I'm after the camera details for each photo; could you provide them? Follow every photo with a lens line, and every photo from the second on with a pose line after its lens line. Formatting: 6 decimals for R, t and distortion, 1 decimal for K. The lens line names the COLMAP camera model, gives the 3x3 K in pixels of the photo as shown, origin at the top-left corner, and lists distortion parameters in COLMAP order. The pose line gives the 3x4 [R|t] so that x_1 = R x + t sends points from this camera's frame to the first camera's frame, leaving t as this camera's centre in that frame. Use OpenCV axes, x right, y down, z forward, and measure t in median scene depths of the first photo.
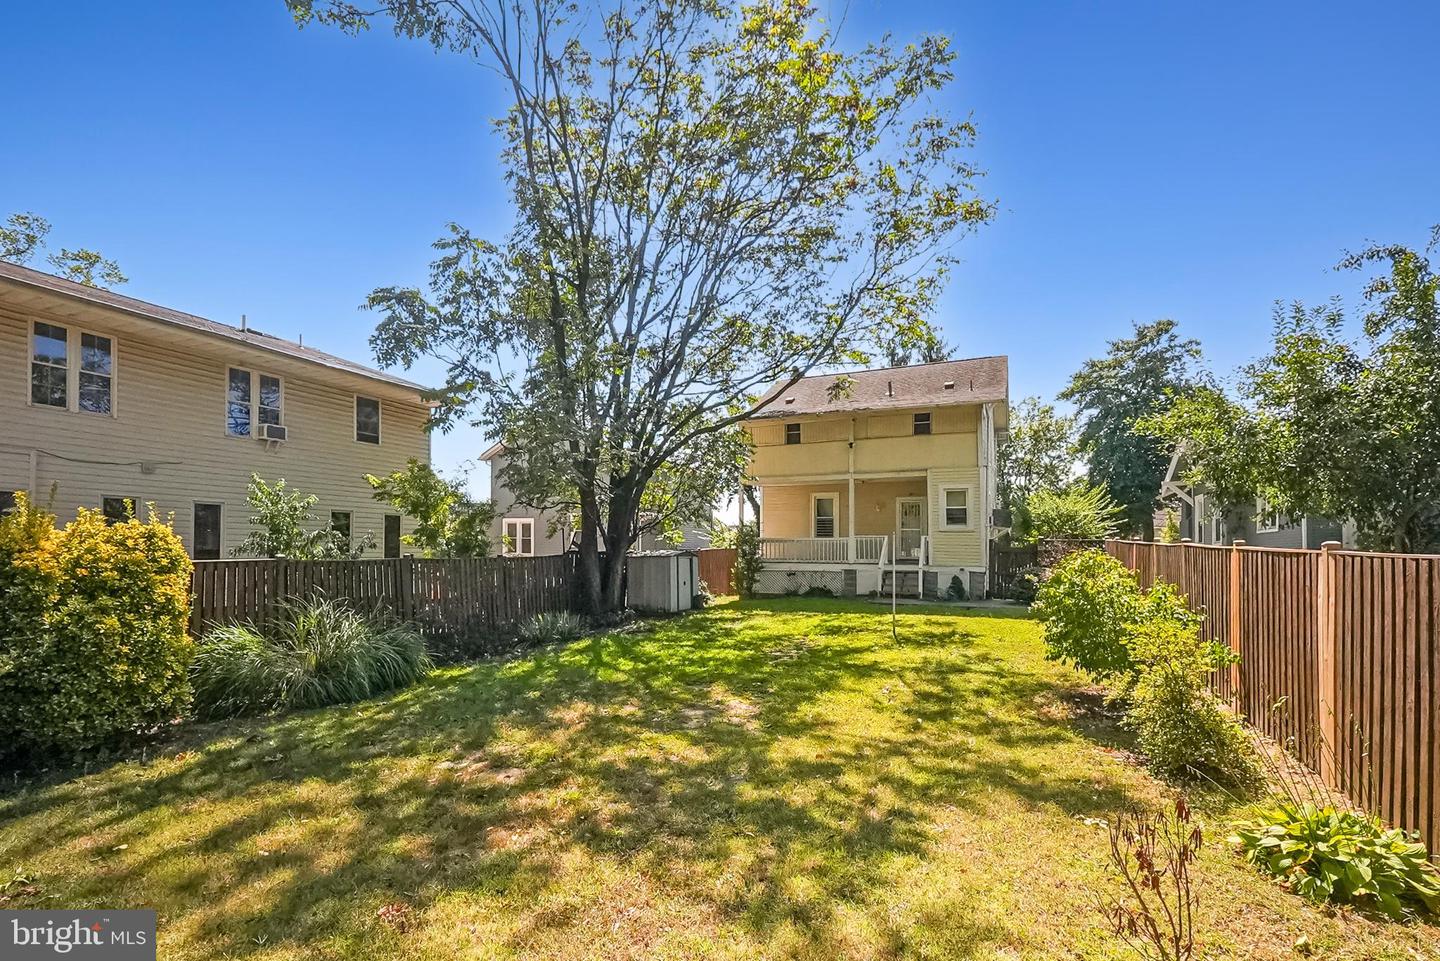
lens RADIAL K [[630.9, 0, 700.5], [0, 630.9, 538.1], [0, 0, 1]] dist [-0.002065, 0.002944]
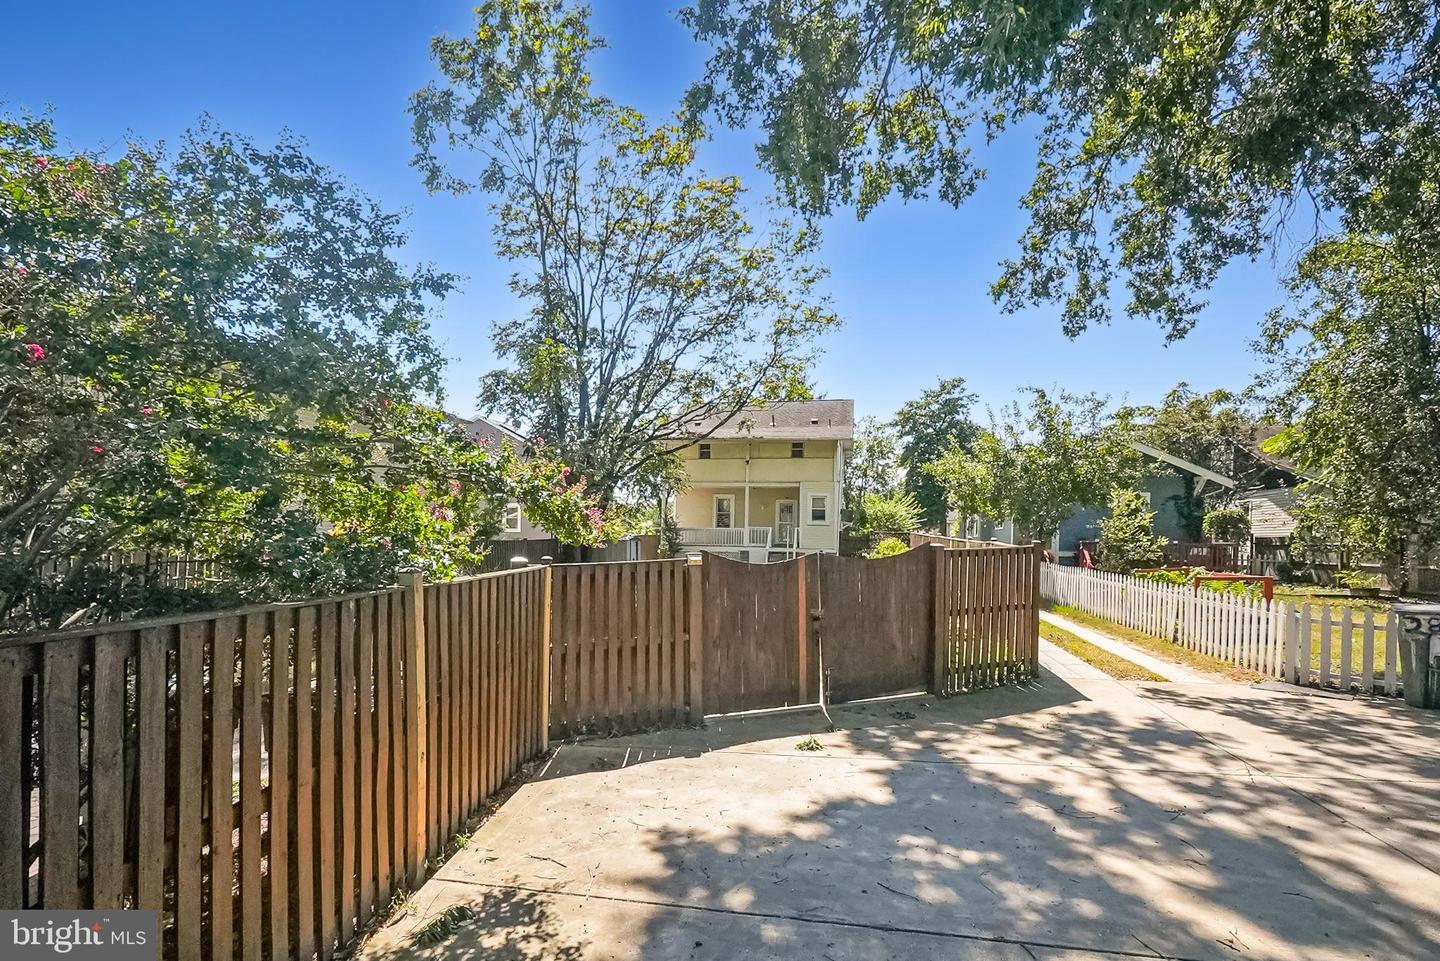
lens RADIAL K [[630.9, 0, 670.5], [0, 630.9, 543.7], [0, 0, 1]] dist [-0.002065, 0.002944]
pose [[0.983163, 0.010236, 0.182441, -0.238234], [-0.016134, 0.999393, 0.030877, -0.009528], [-0.182014, -0.033301, 0.982732, -0.452932]]
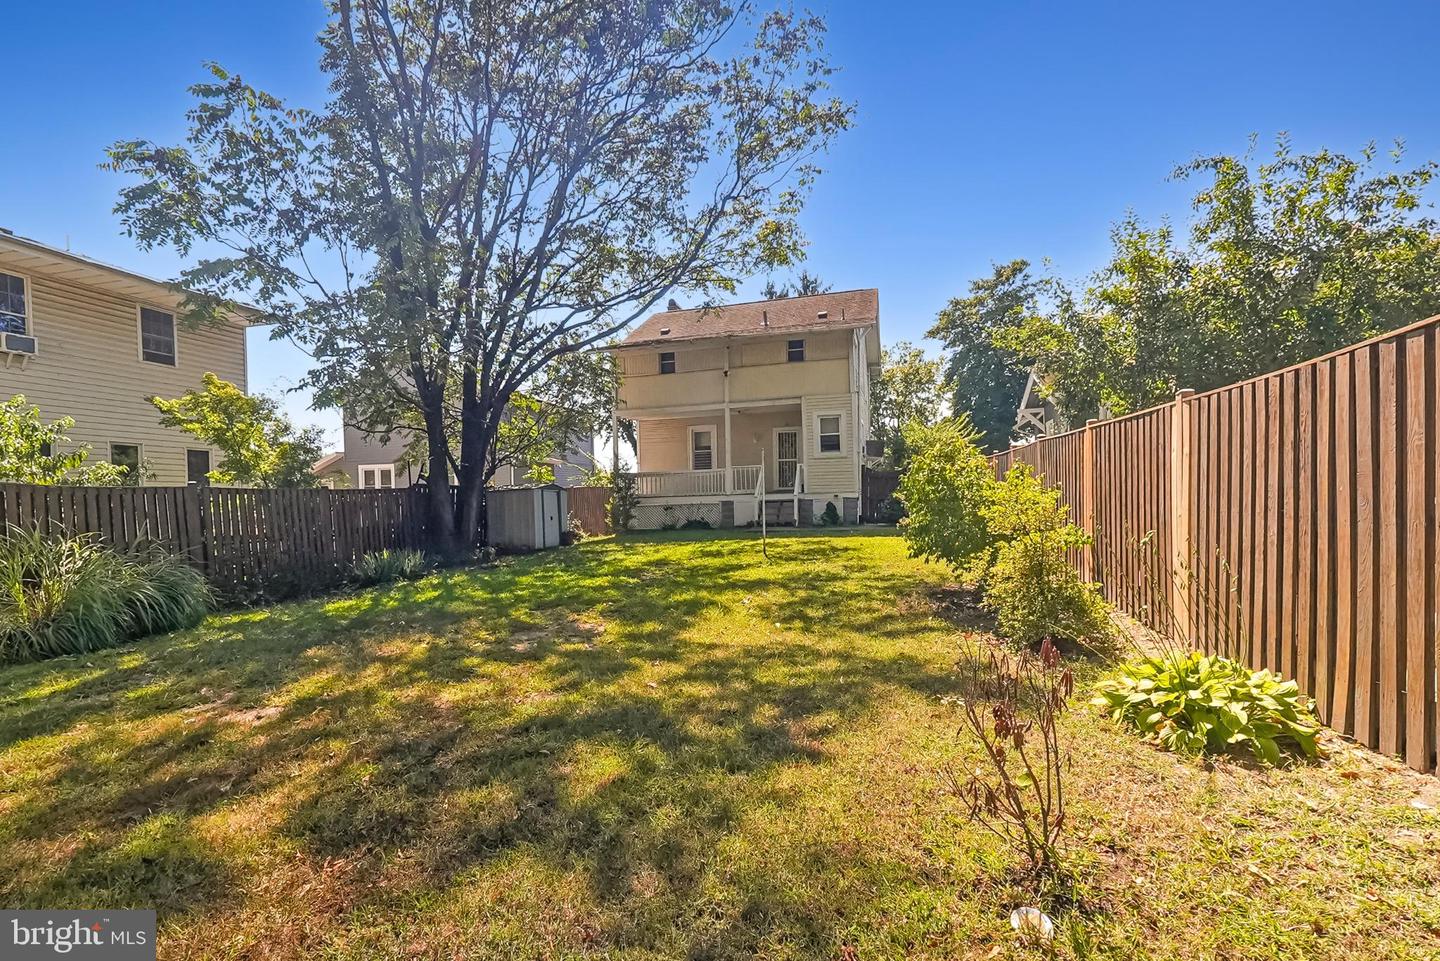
lens RADIAL K [[630.9, 0, 693.2], [0, 630.9, 516.0], [0, 0, 1]] dist [-0.002065, 0.002944]
pose [[0.987287, -0.031825, 0.155728, 0.041606], [0.026099, 0.998911, 0.038676, 0.042919], [-0.156790, -0.034120, 0.987042, 0.059512]]
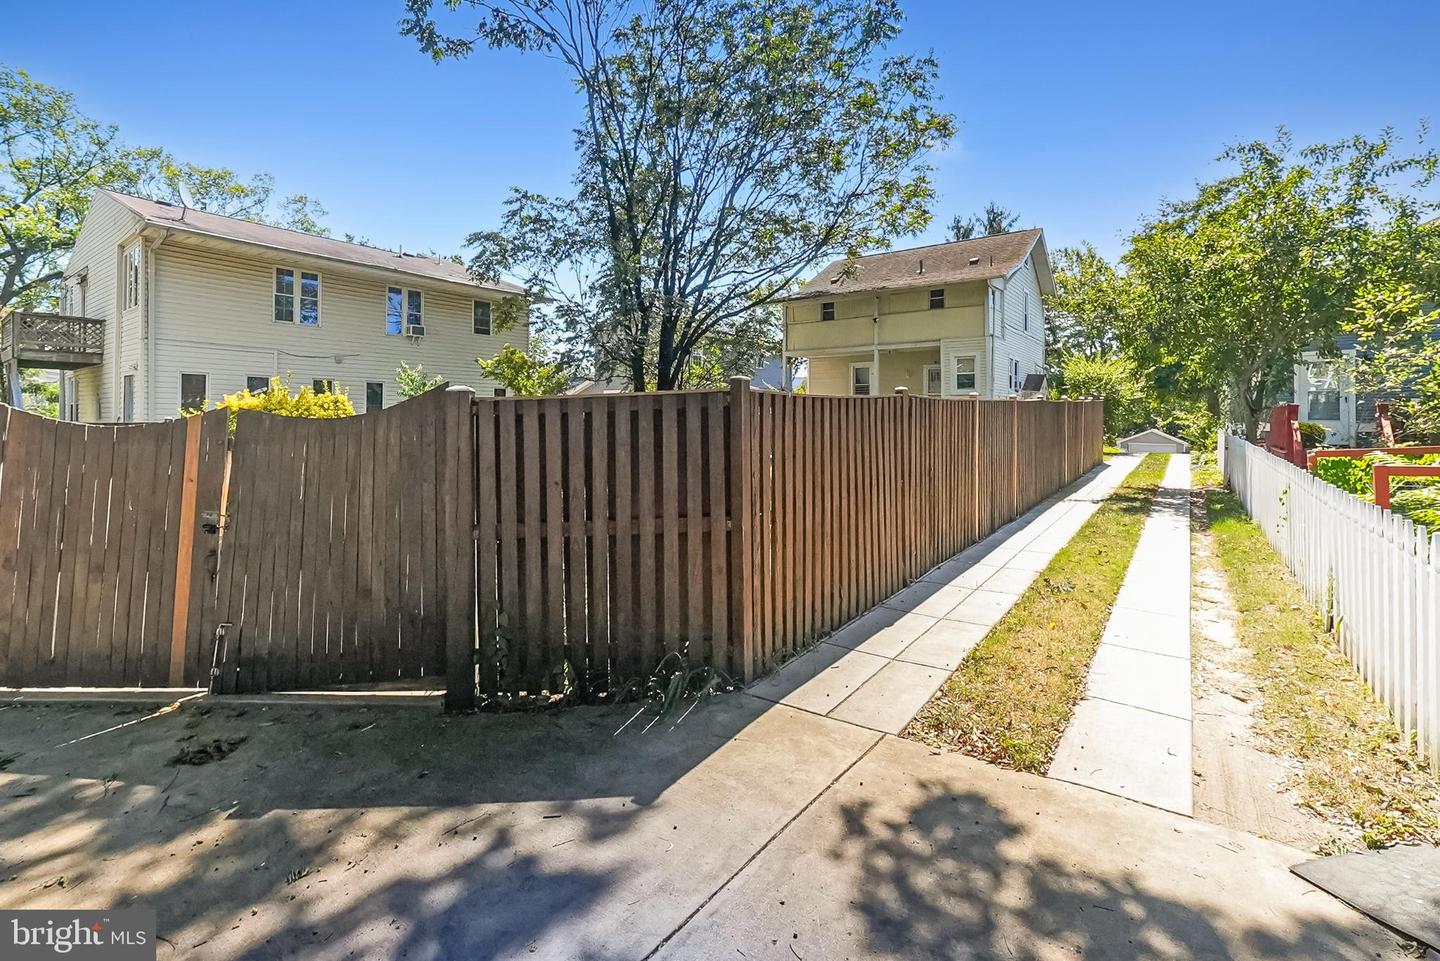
lens RADIAL K [[630.9, 0, 689.5], [0, 630.9, 398.8], [0, 0, 1]] dist [-0.002065, 0.002944]
pose [[0.976188, -0.013671, -0.216495, 0.206152], [0.010074, 0.999792, -0.017712, 0.012876], [0.216692, 0.015109, 0.976123, -0.220419]]
